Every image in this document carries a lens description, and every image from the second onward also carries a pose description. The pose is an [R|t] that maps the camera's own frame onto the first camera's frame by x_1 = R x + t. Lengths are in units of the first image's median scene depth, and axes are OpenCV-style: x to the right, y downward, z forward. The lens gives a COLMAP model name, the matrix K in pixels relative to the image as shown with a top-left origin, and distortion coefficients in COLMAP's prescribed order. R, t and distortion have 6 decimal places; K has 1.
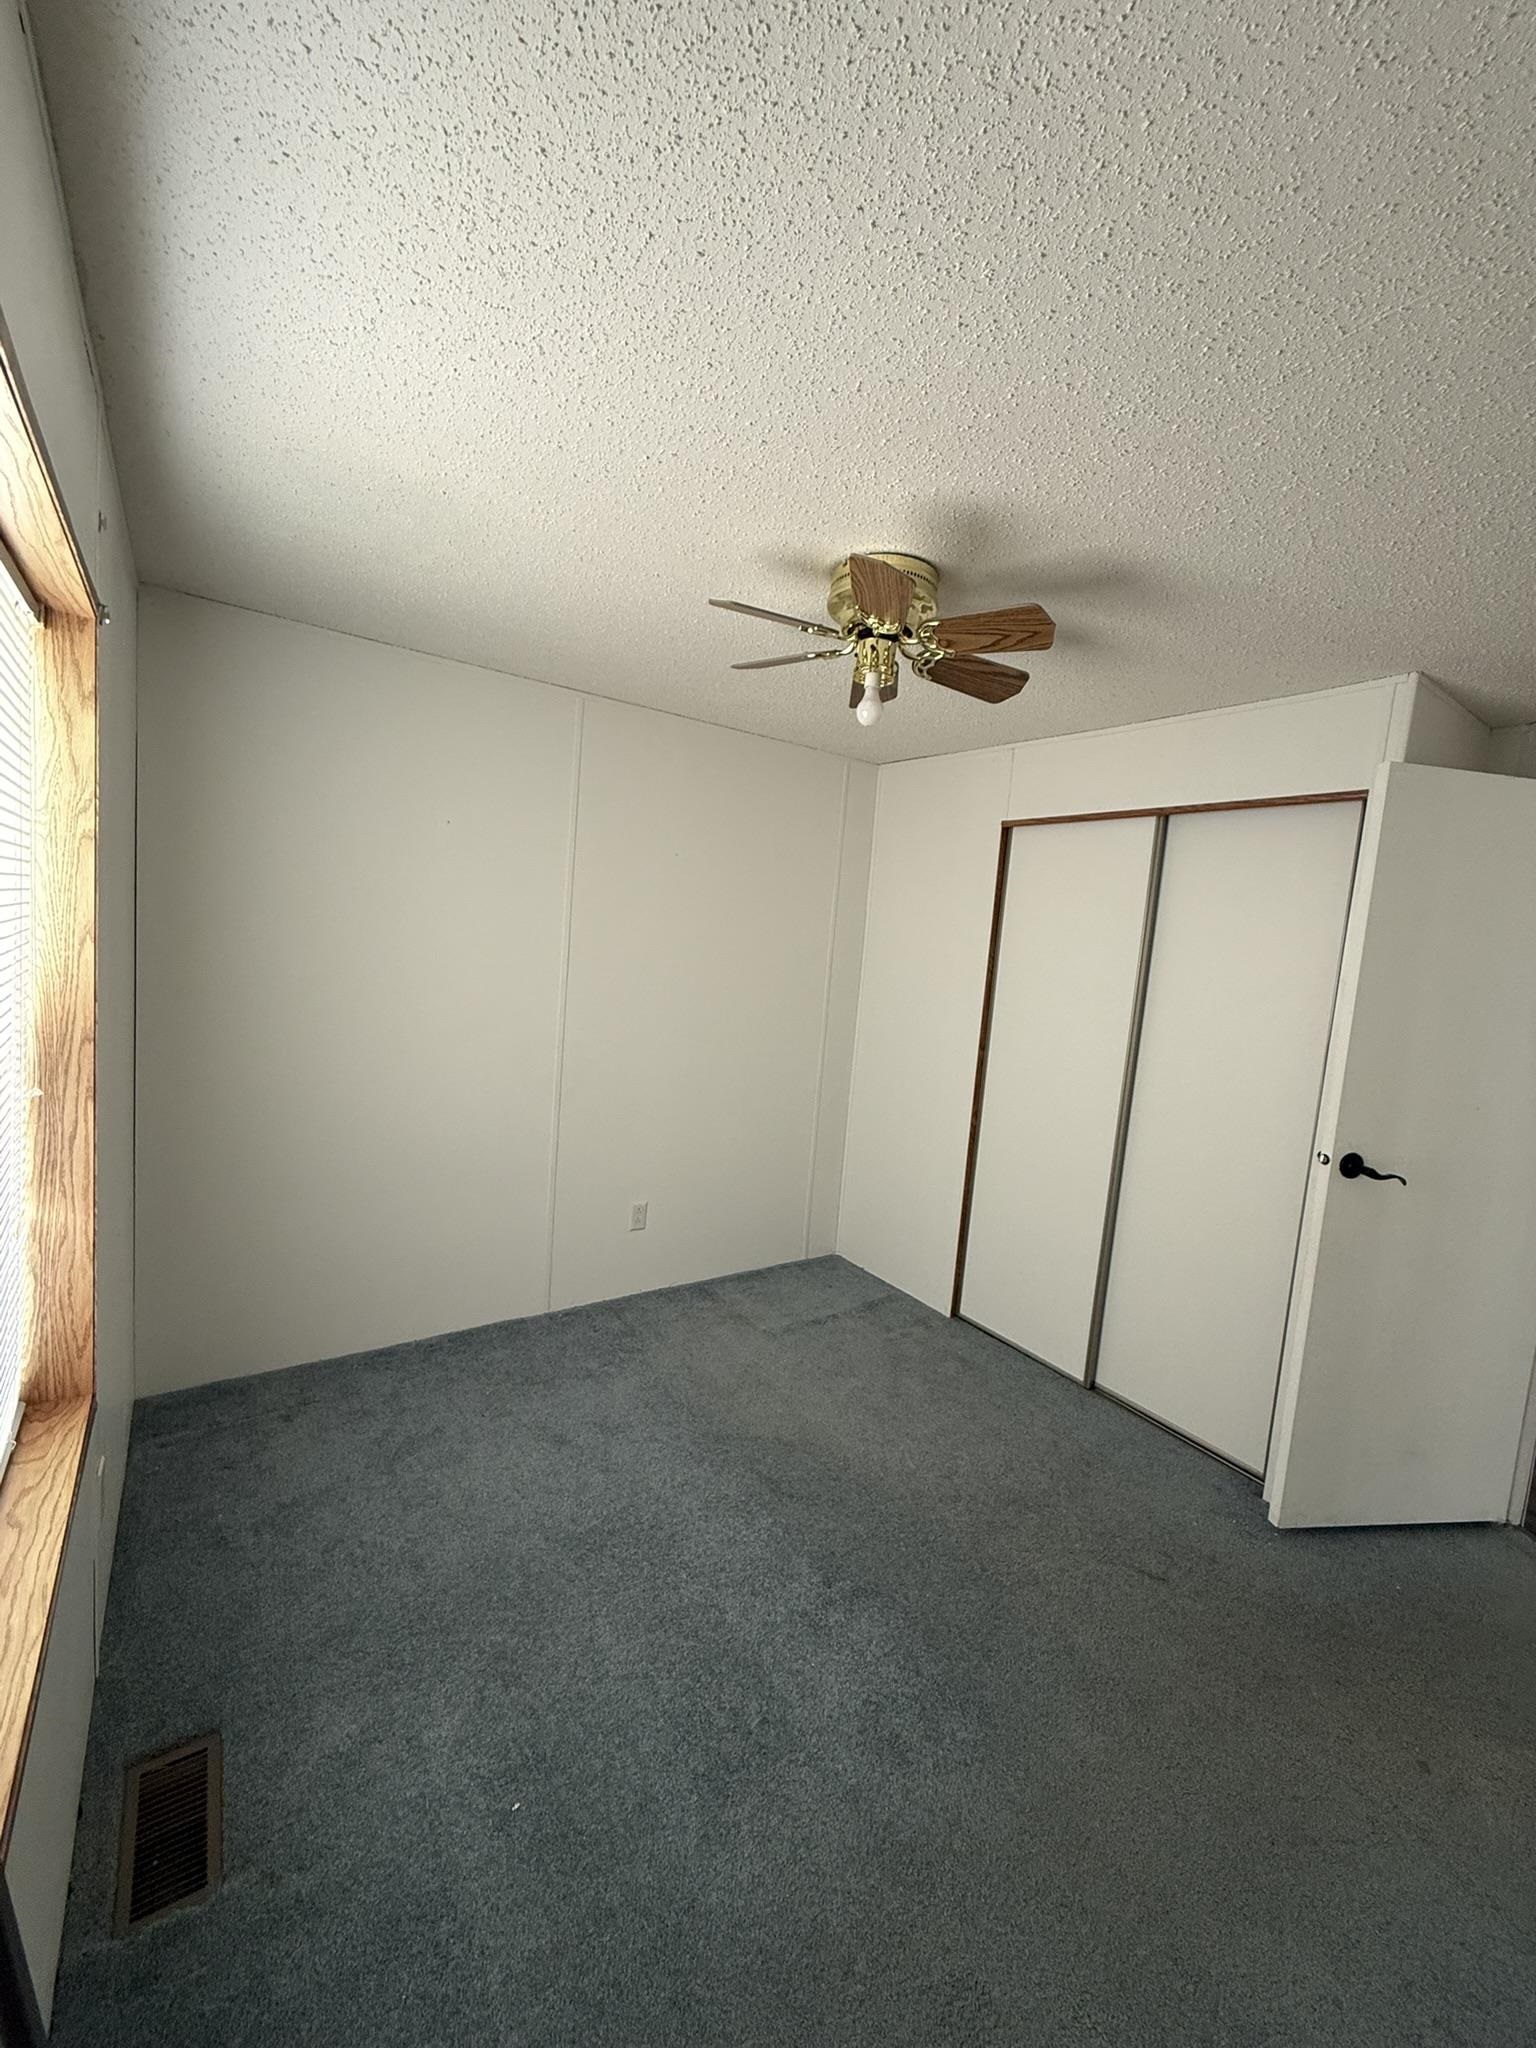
lens RADIAL K [[816.9, 0, 768.6], [0, 816.9, 1013.1], [0, 0, 1]] dist [0.000411, 0.000110]
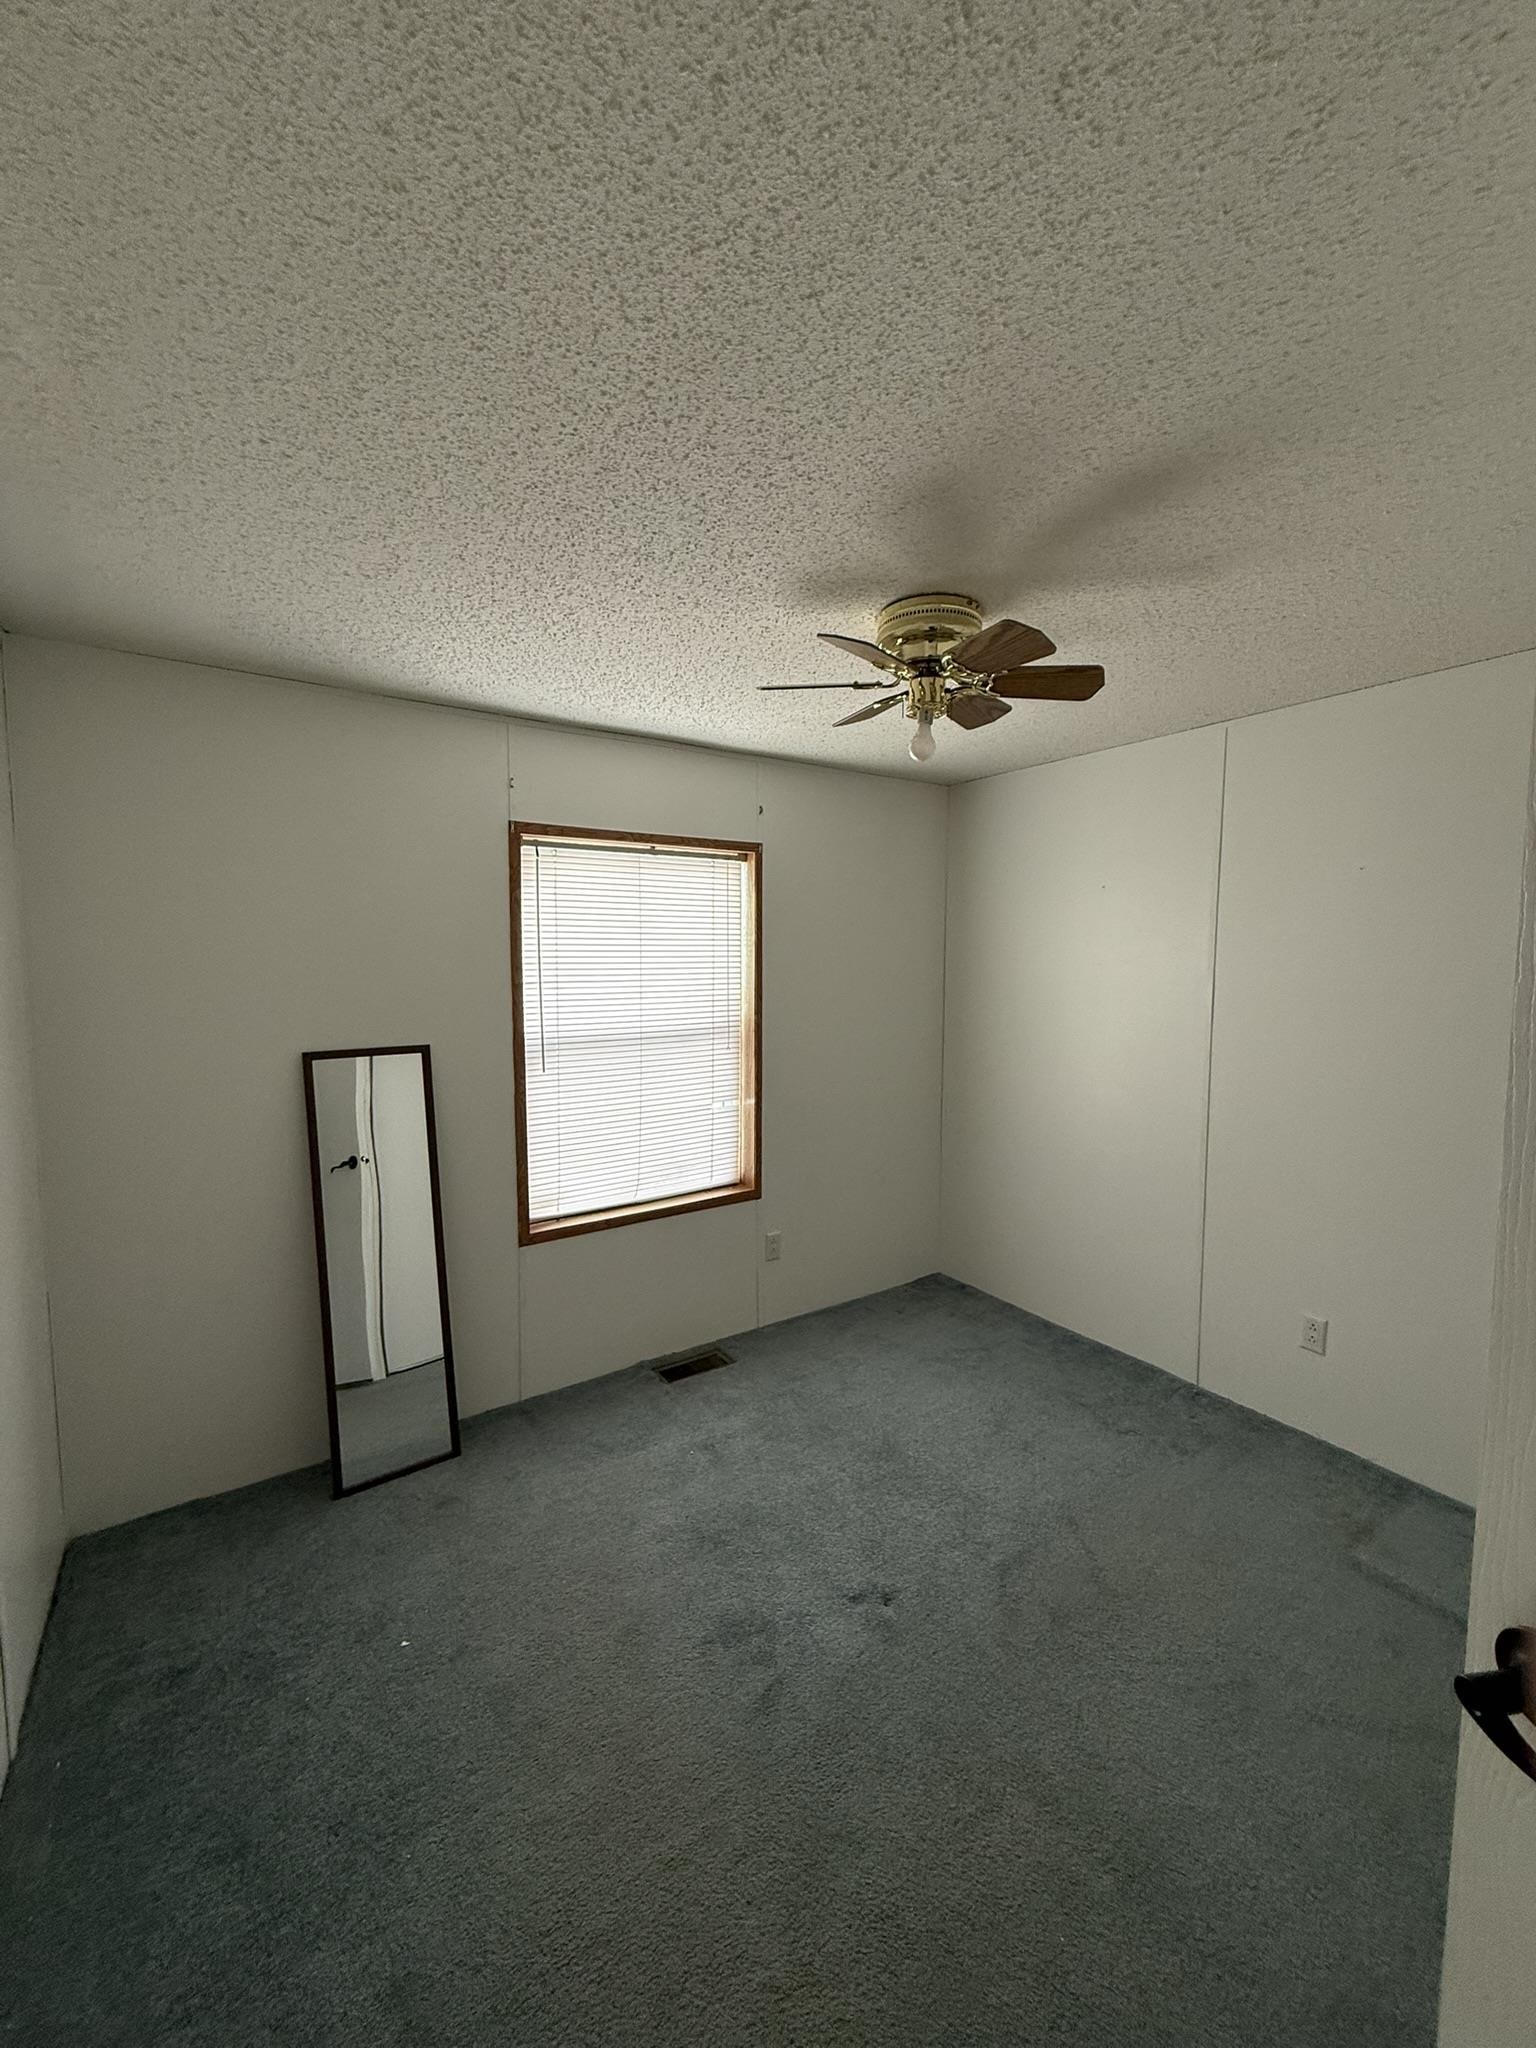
lens RADIAL K [[816.9, 0, 769.1], [0, 816.9, 1028.0], [0, 0, 1]] dist [0.000411, 0.000110]
pose [[-0.010886, 0.018585, -0.999768, 0.766811], [-0.097111, 0.995081, 0.019555, -0.011719], [0.995214, 0.097301, -0.009028, 0.559823]]
